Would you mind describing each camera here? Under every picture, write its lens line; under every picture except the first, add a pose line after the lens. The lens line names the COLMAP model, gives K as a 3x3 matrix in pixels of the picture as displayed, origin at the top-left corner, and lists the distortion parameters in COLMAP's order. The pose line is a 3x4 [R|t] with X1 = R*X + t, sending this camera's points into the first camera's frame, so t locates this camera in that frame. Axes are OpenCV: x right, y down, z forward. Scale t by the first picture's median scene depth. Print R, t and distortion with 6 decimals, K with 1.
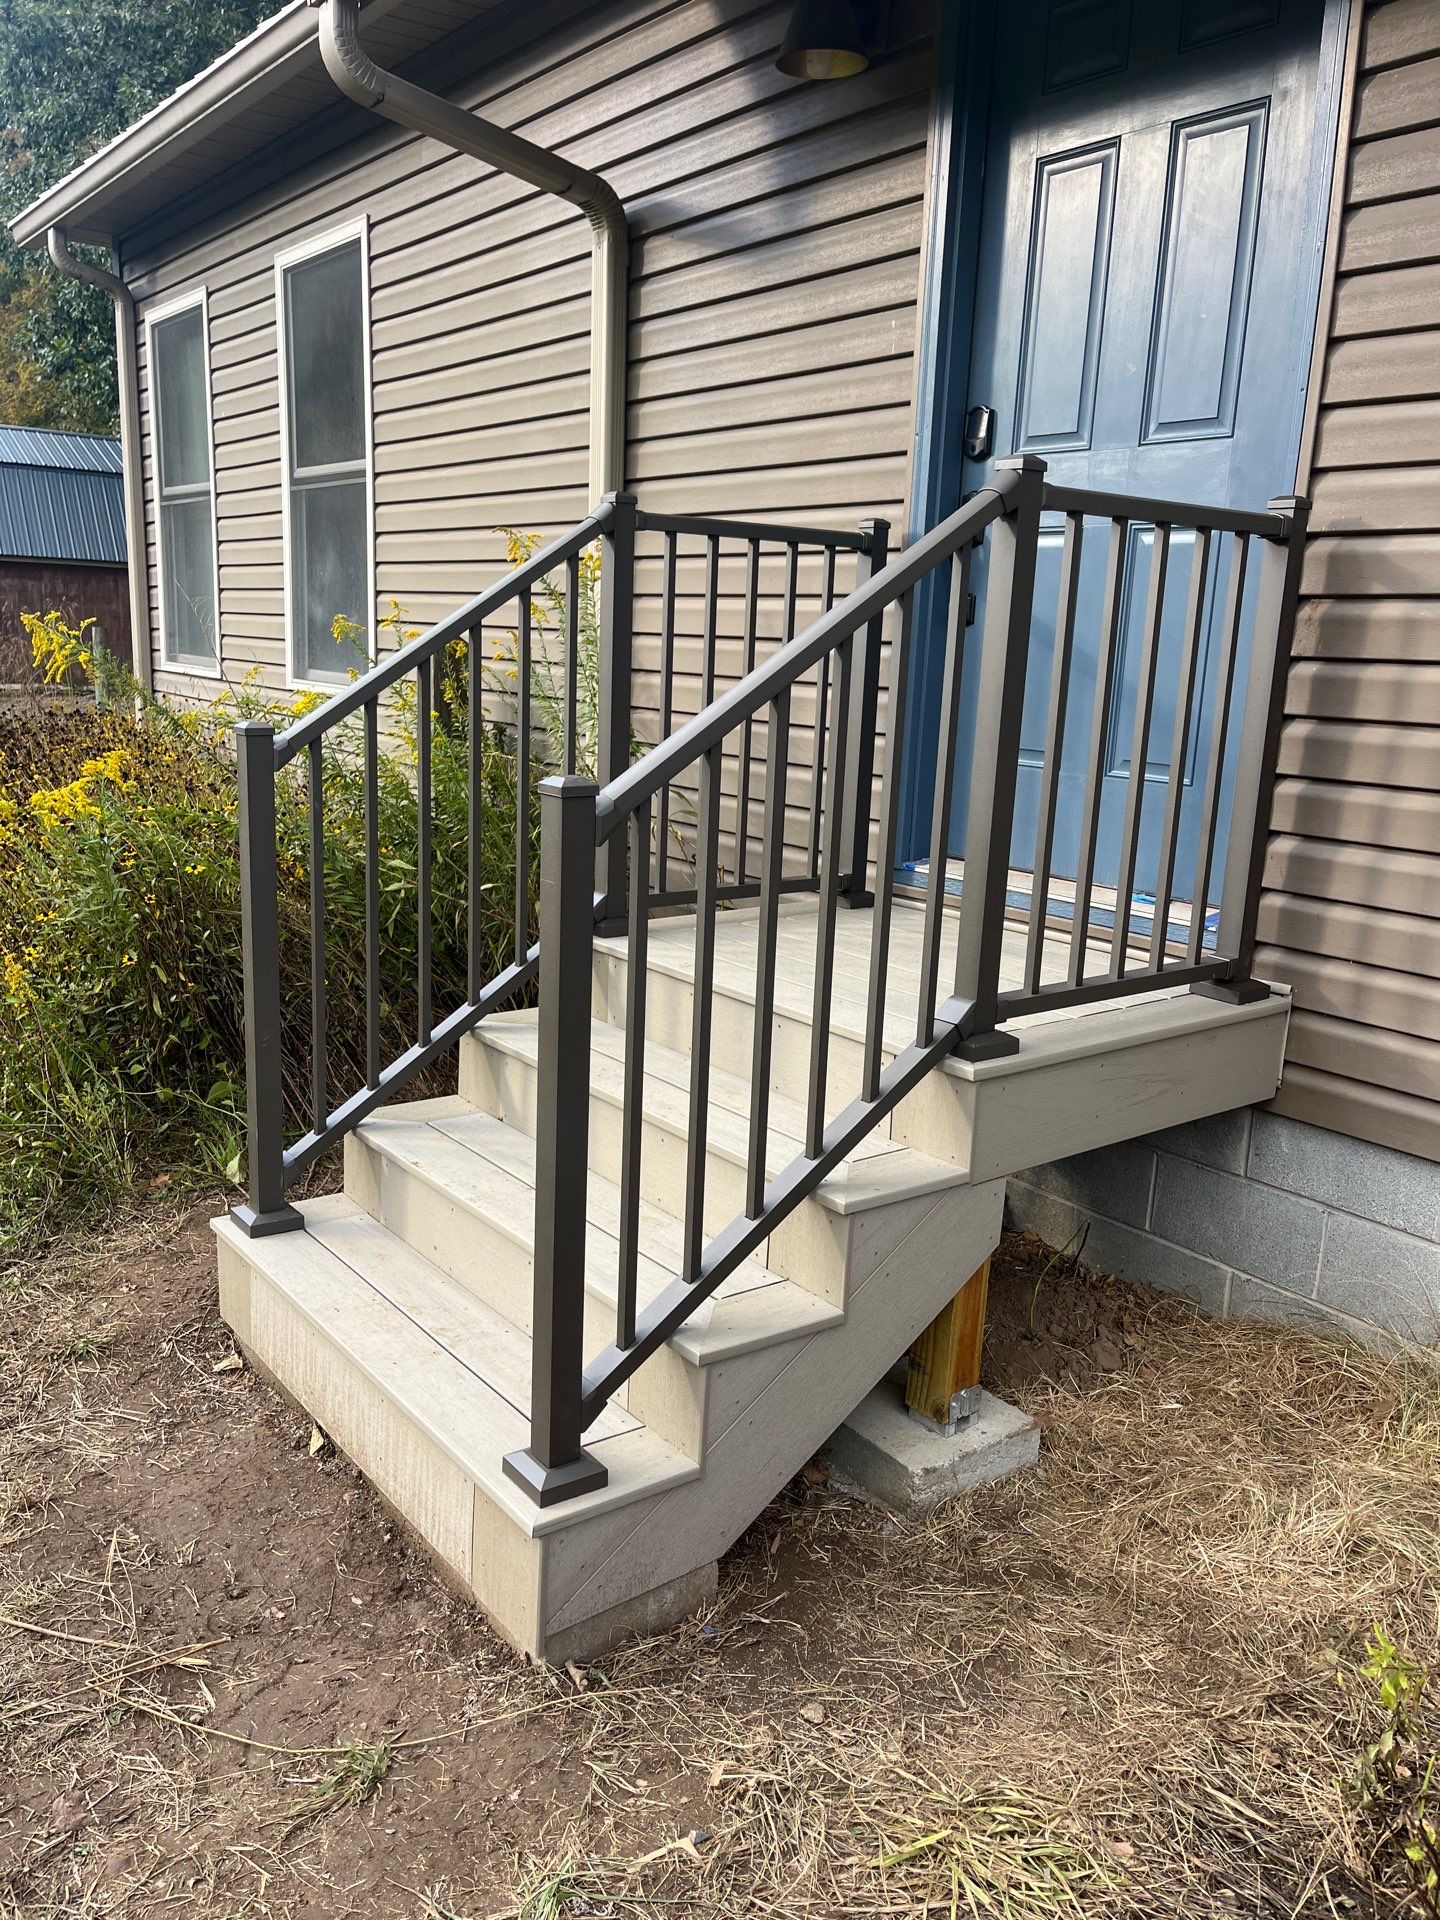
lens RADIAL K [[1512.7, 0, 714.2], [0, 1512.7, 961.4], [0, 0, 1]] dist [0.017856, -0.037376]
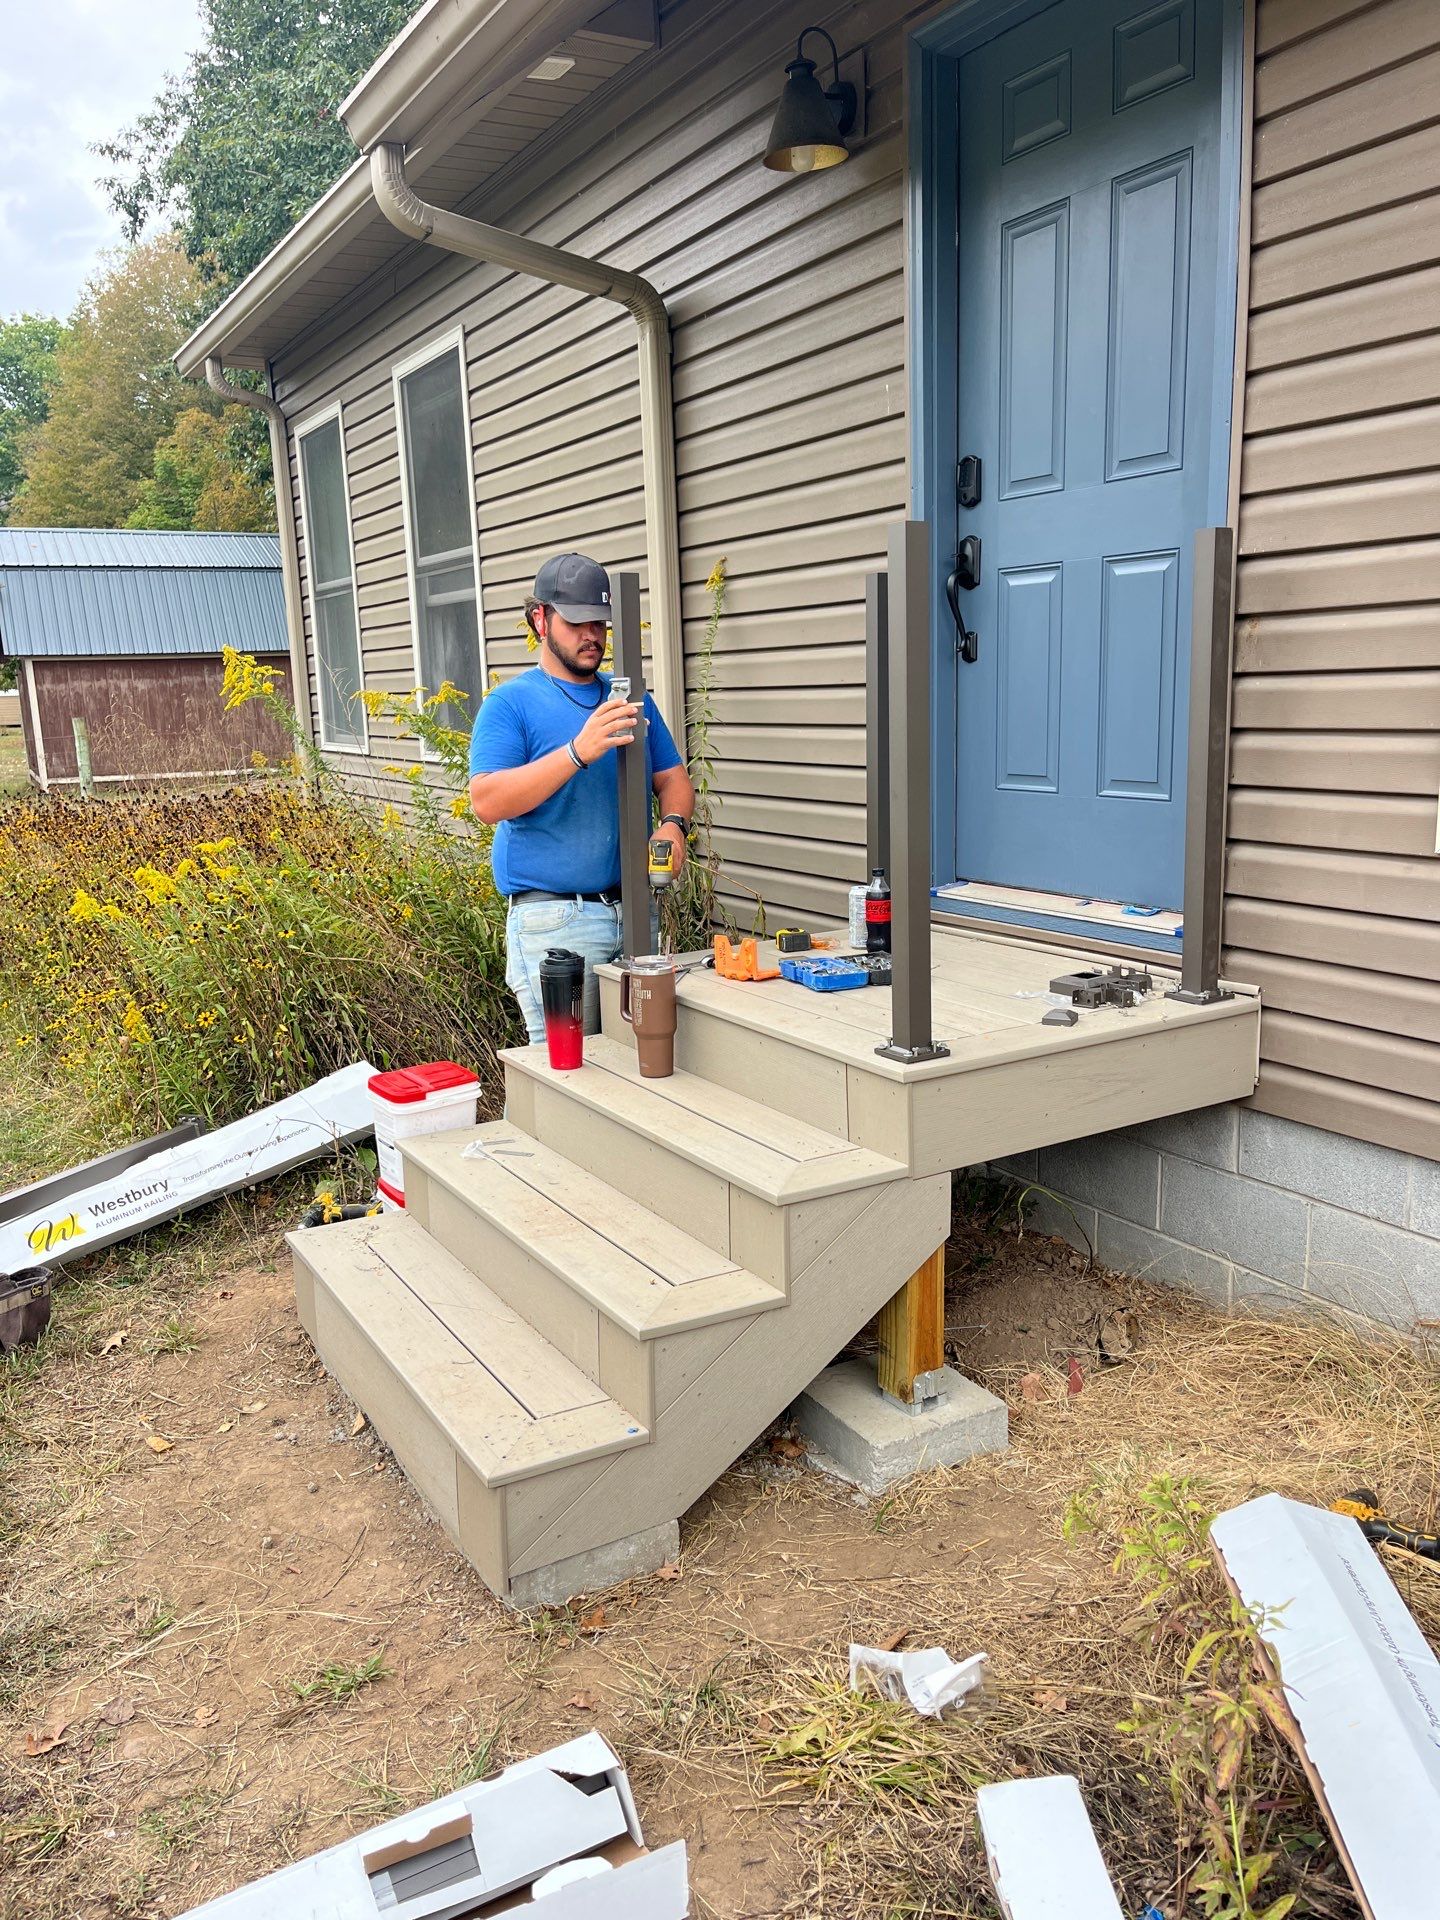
lens RADIAL K [[1512.7, 0, 720.5], [0, 1512.7, 970.3], [0, 0, 1]] dist [0.017856, -0.037376]
pose [[0.988783, -0.043572, -0.142861, 0.157177], [0.040019, 0.998816, -0.027649, 0.018226], [0.143896, 0.021622, 0.989357, -0.079021]]
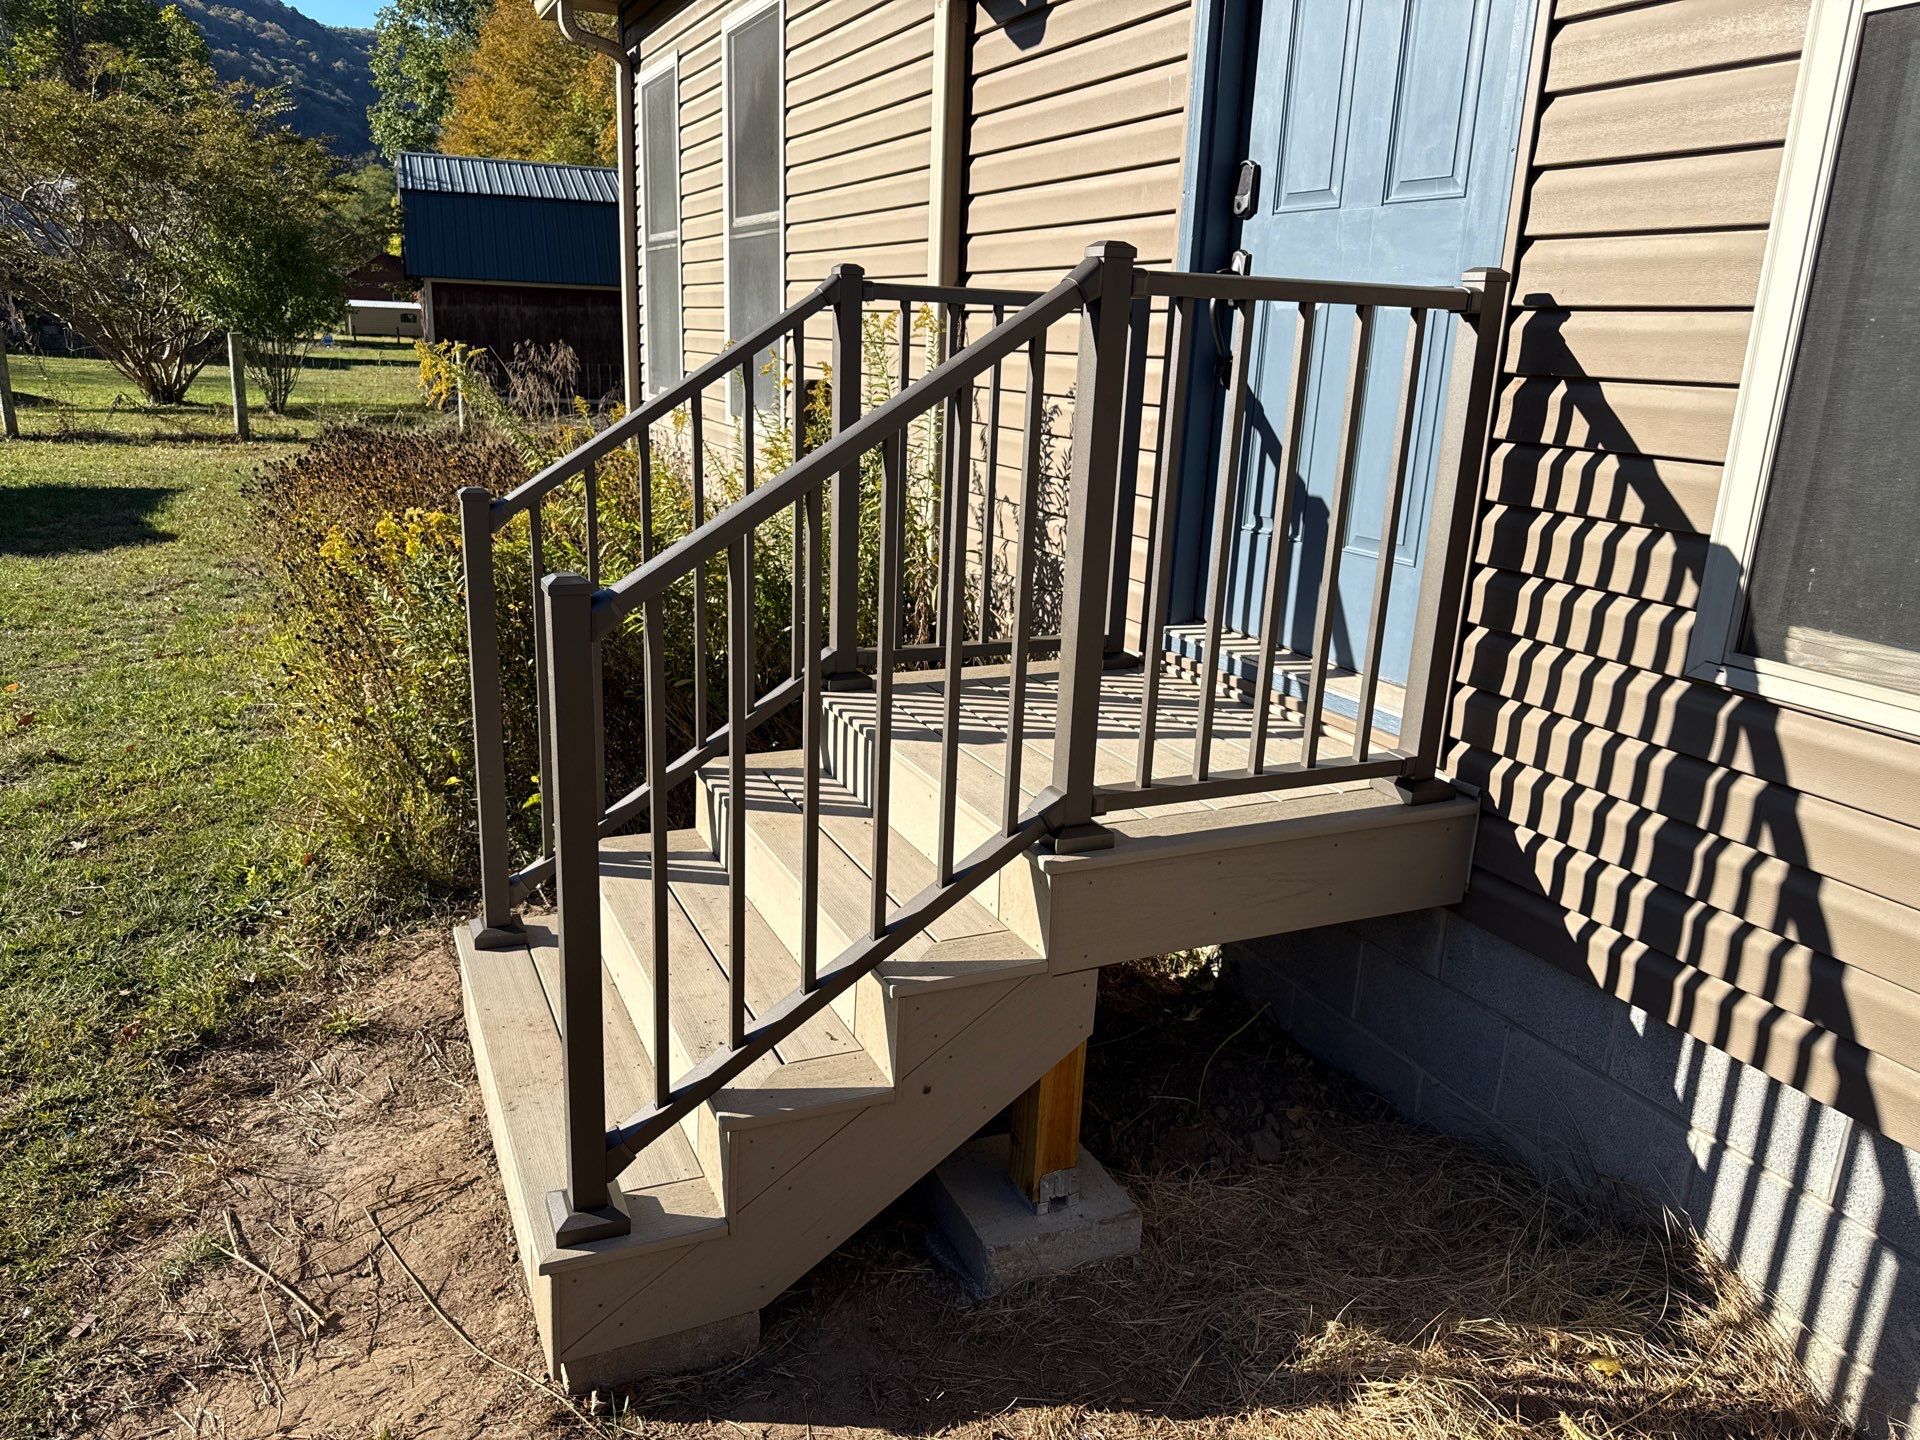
lens RADIAL K [[1433.7, 0, 952.4], [0, 1433.7, 725.5], [0, 0, 1]] dist [-0.012330, -0.015134]
pose [[0.971972, 0.060972, -0.227054, 0.249903], [-0.050369, 0.997365, 0.052207, -0.050328], [0.229638, -0.039308, 0.972482, 0.057087]]
